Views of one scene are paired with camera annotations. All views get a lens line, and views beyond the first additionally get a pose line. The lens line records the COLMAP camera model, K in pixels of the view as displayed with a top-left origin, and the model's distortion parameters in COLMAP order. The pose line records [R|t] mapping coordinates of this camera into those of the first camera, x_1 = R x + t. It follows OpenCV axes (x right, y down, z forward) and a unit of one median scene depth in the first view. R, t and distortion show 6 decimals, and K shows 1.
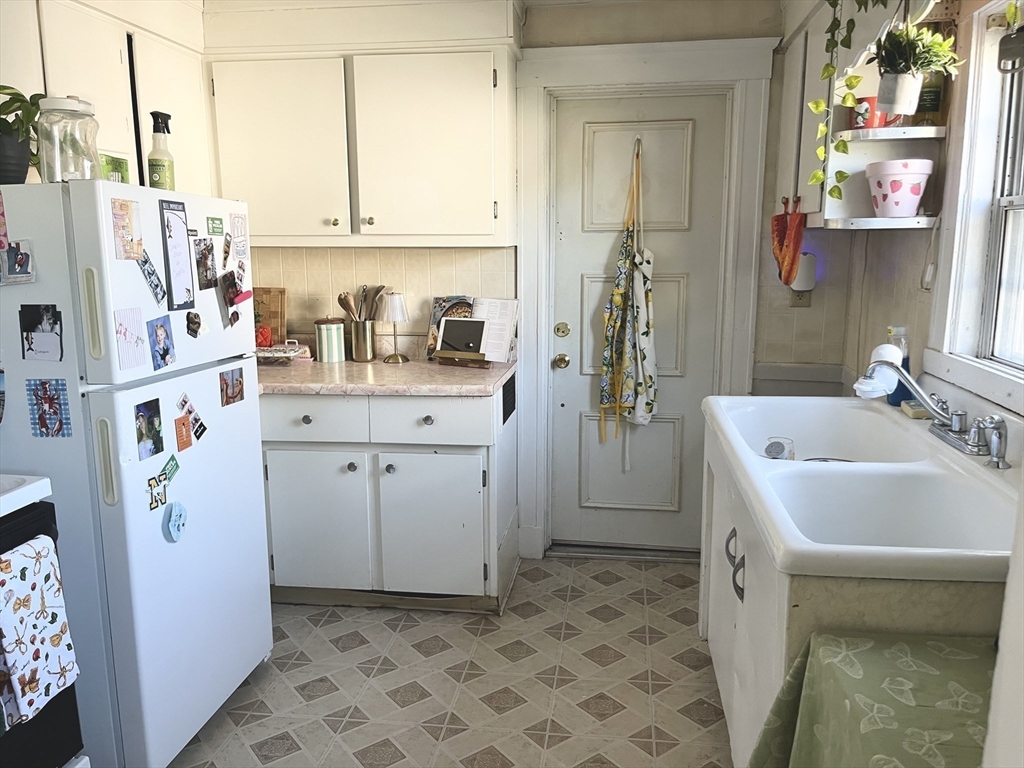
lens RADIAL K [[795.6, 0, 513.6], [0, 795.6, 383.4], [0, 0, 1]] dist [0.045345, -0.000719]
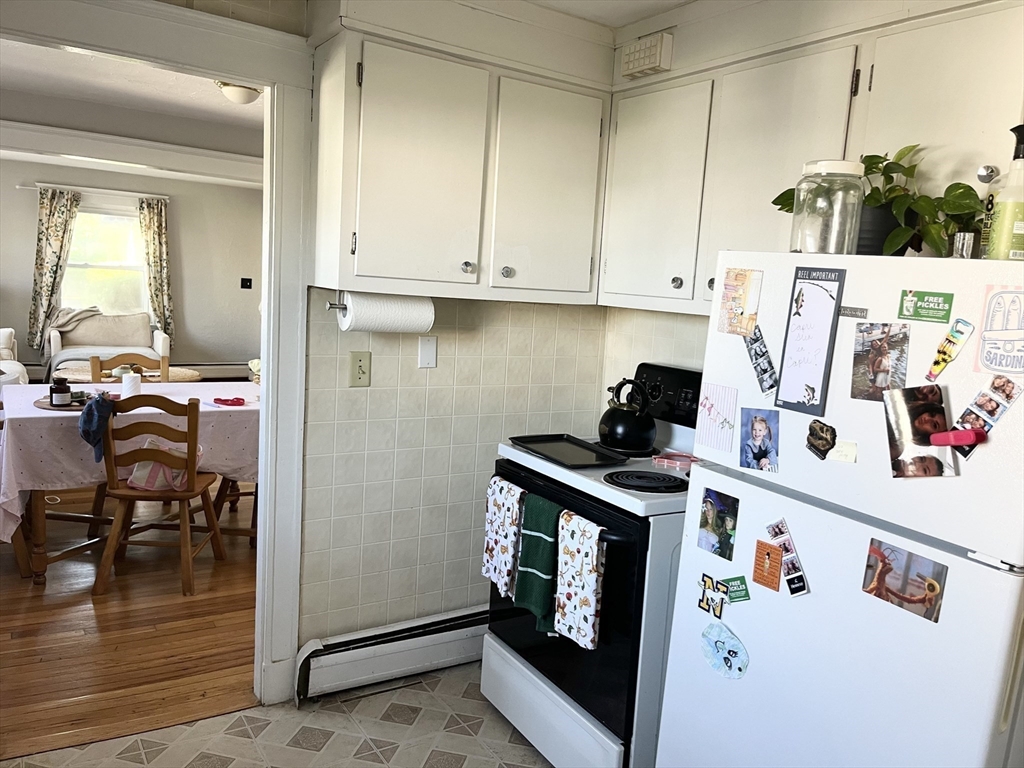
lens RADIAL K [[795.6, 0, 512.4], [0, 795.6, 387.2], [0, 0, 1]] dist [0.045345, -0.000719]
pose [[-0.761800, 0.038025, -0.646695, 0.275922], [-0.178416, 0.947353, 0.265875, -0.272791], [0.622759, 0.317924, -0.714909, 1.409314]]
